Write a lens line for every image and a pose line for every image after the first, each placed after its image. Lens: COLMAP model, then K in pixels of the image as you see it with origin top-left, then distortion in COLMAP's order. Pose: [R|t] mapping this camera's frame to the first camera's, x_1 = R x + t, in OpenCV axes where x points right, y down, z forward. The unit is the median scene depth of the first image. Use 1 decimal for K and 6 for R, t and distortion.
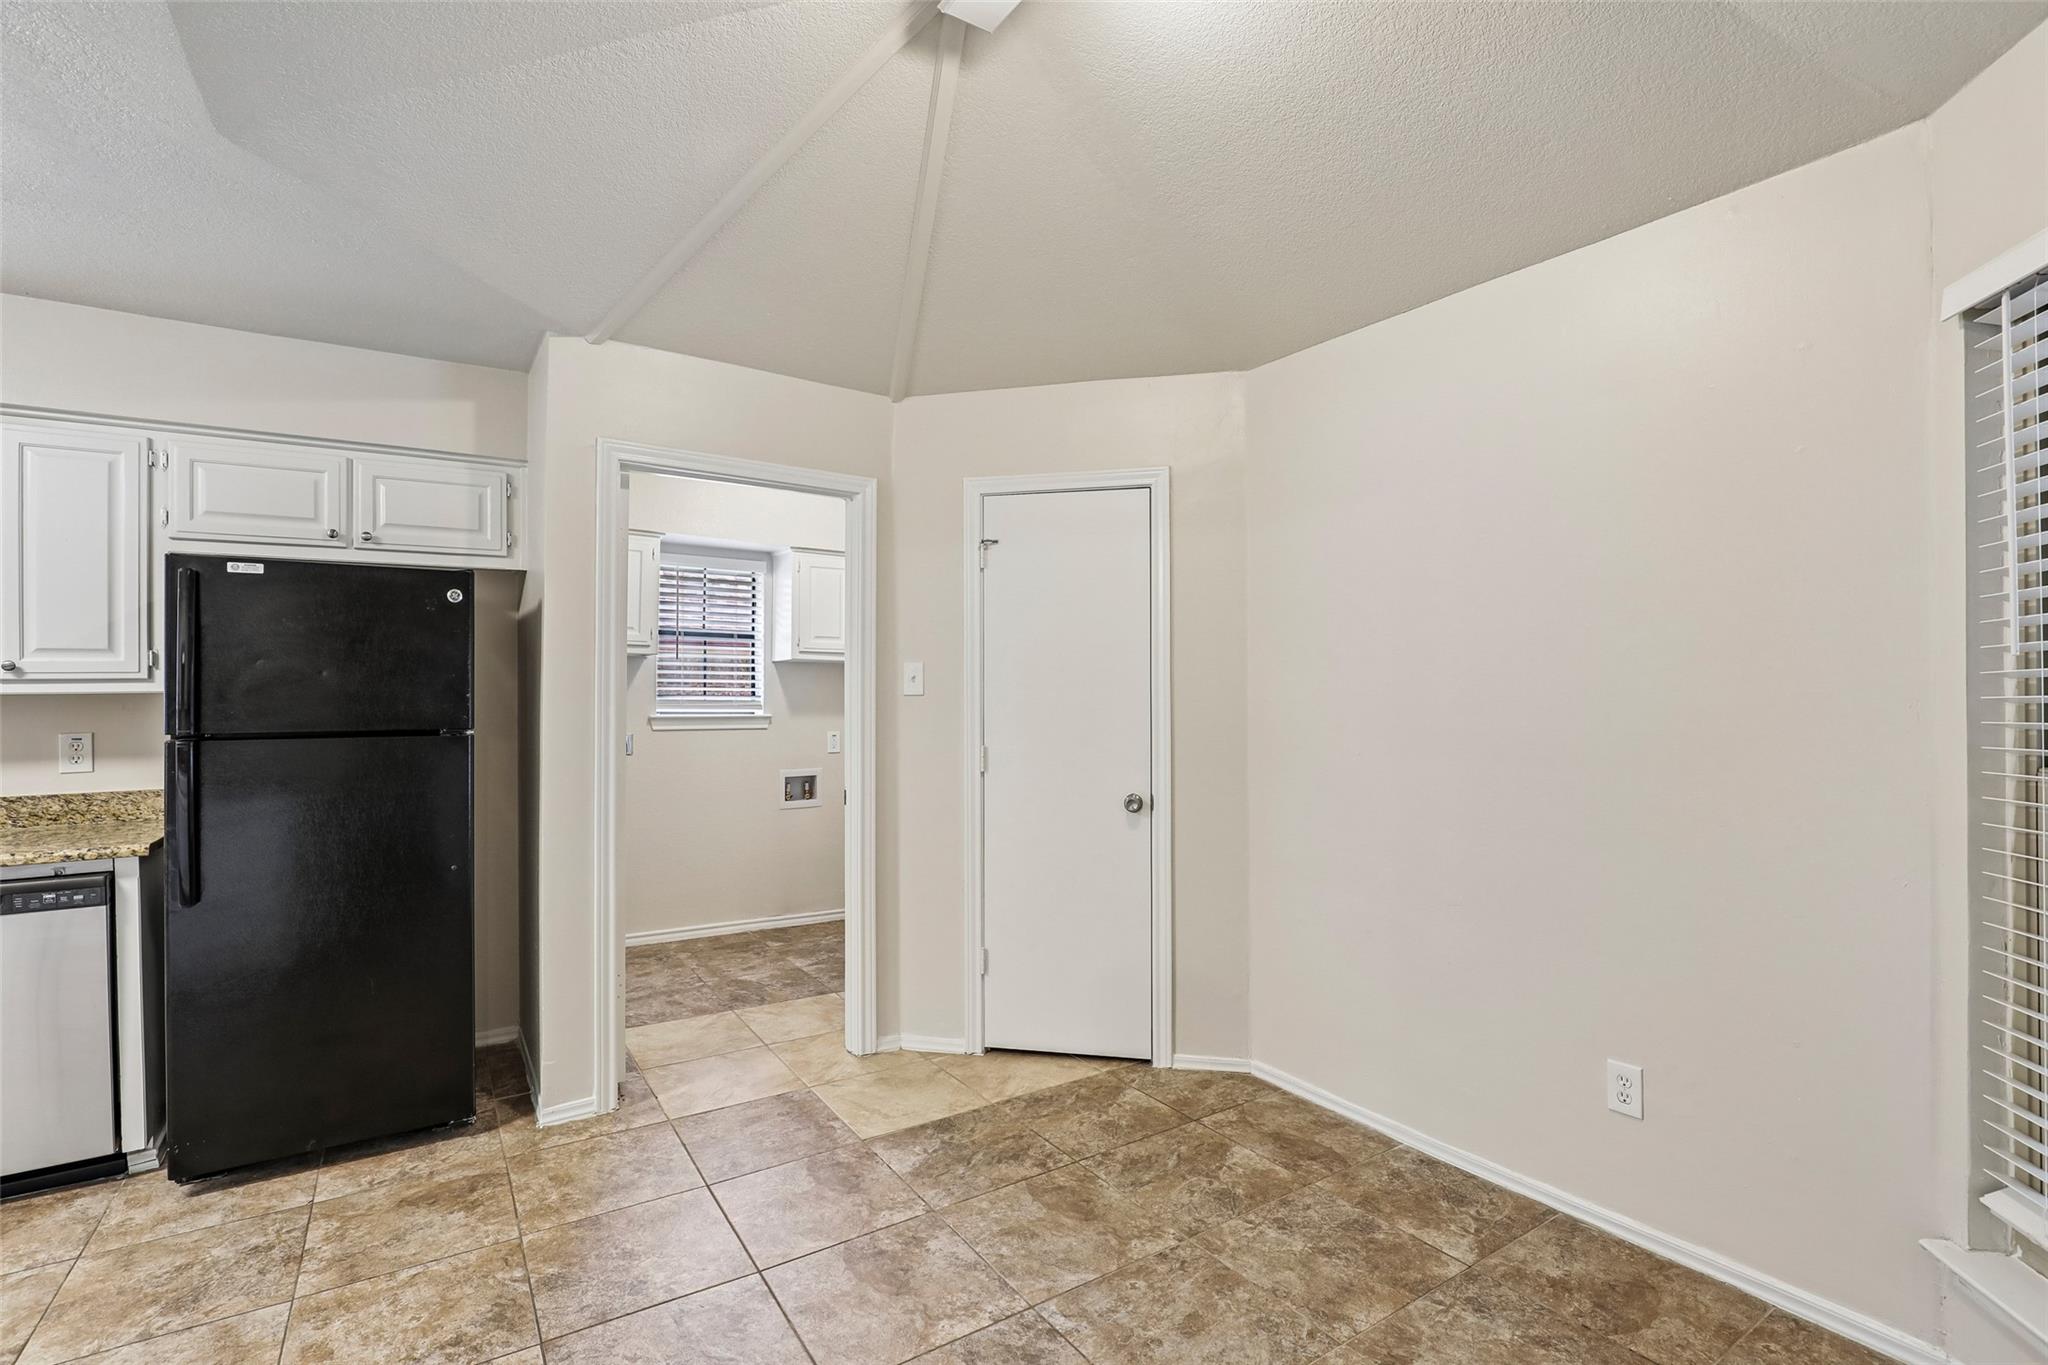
lens RADIAL K [[948.1, 0, 1024.0], [0, 948.1, 682.5], [0, 0, 1]] dist [-0.049107, 0.013167]
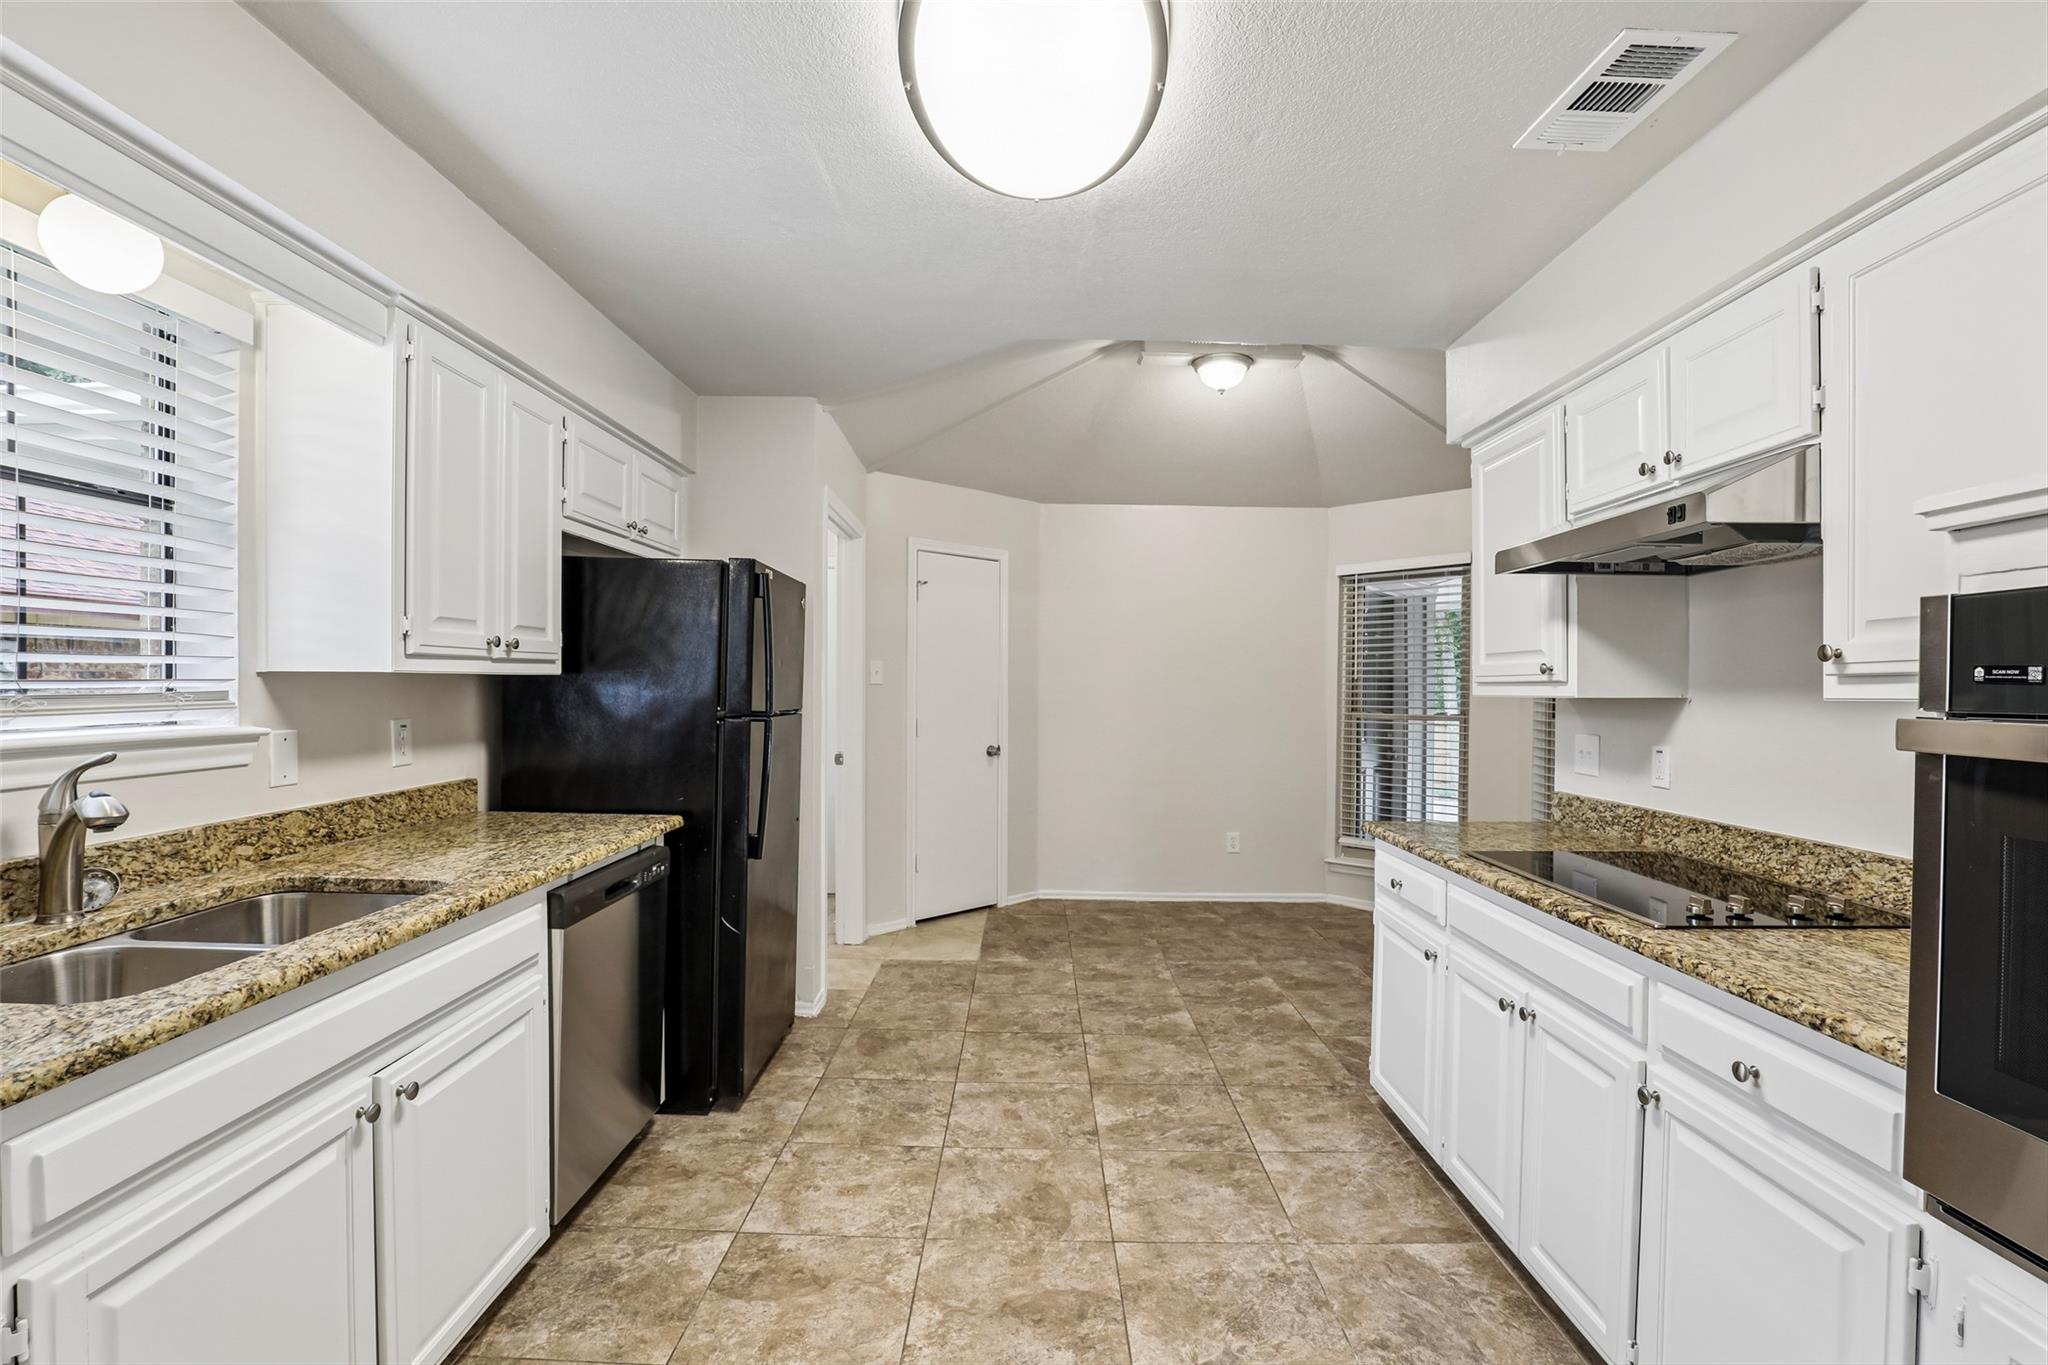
lens RADIAL K [[948.2, 0, 1029.8], [0, 948.2, 691.1], [0, 0, 1]] dist [-0.038600, 0.010656]
pose [[0.550884, 0.006223, 0.834558, -1.642354], [-0.021148, 0.999755, 0.006506, 0.013547], [-0.834314, -0.021233, 0.550881, 0.041650]]
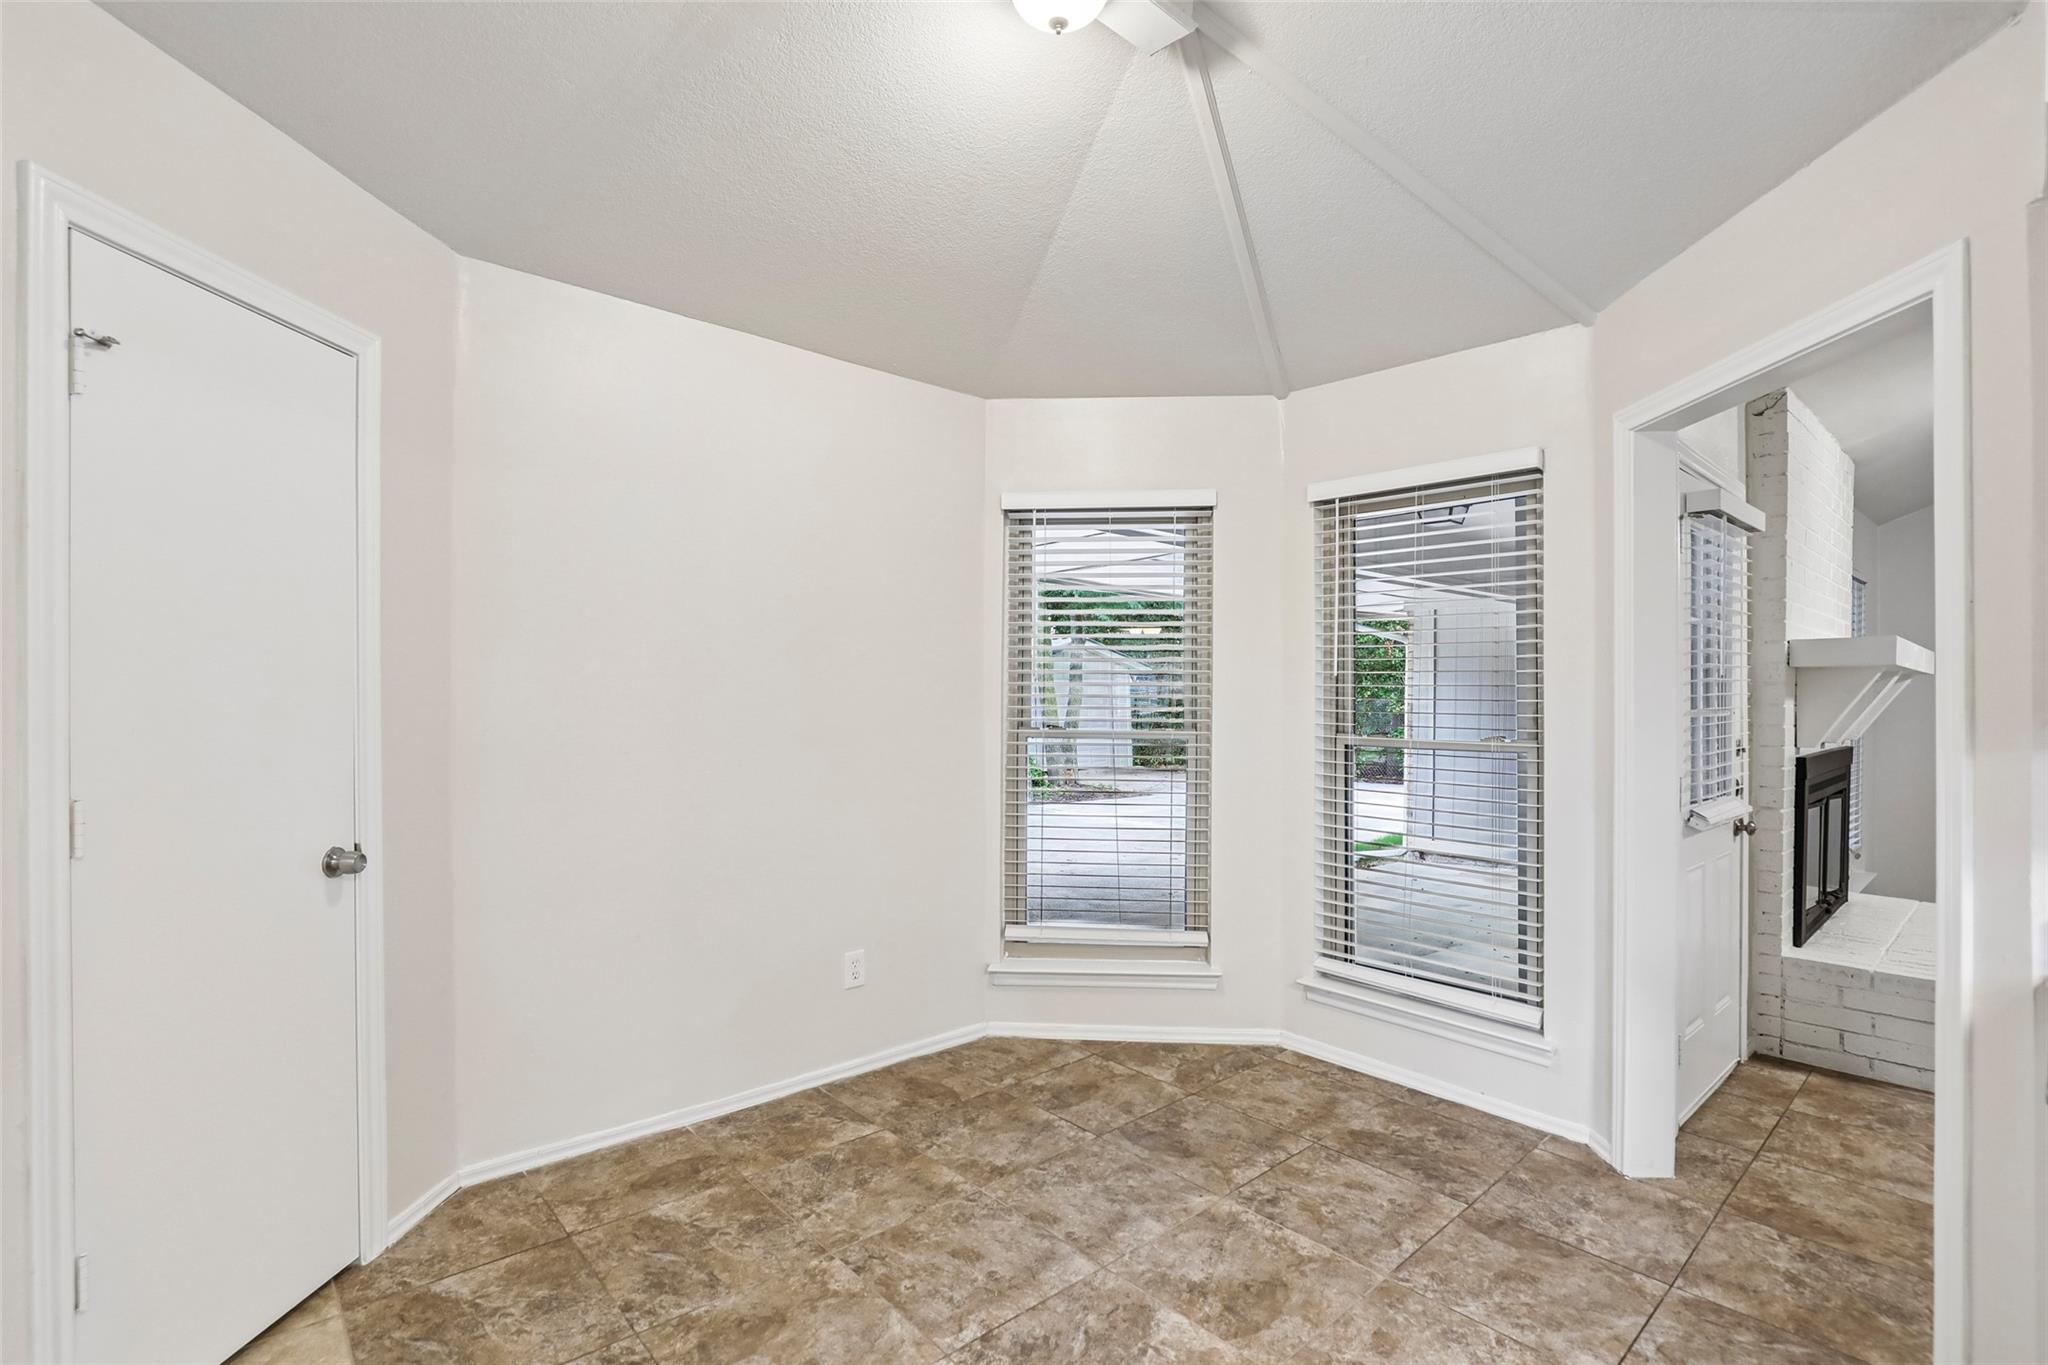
lens RADIAL K [[948.2, 0, 1029.8], [0, 948.2, 691.1], [0, 0, 1]] dist [-0.038600, 0.010656]
pose [[-0.151099, 0.004507, 0.988508, -0.733037], [-0.018173, 0.999808, -0.007336, 0.018116], [-0.988352, -0.019072, -0.150989, 0.860405]]
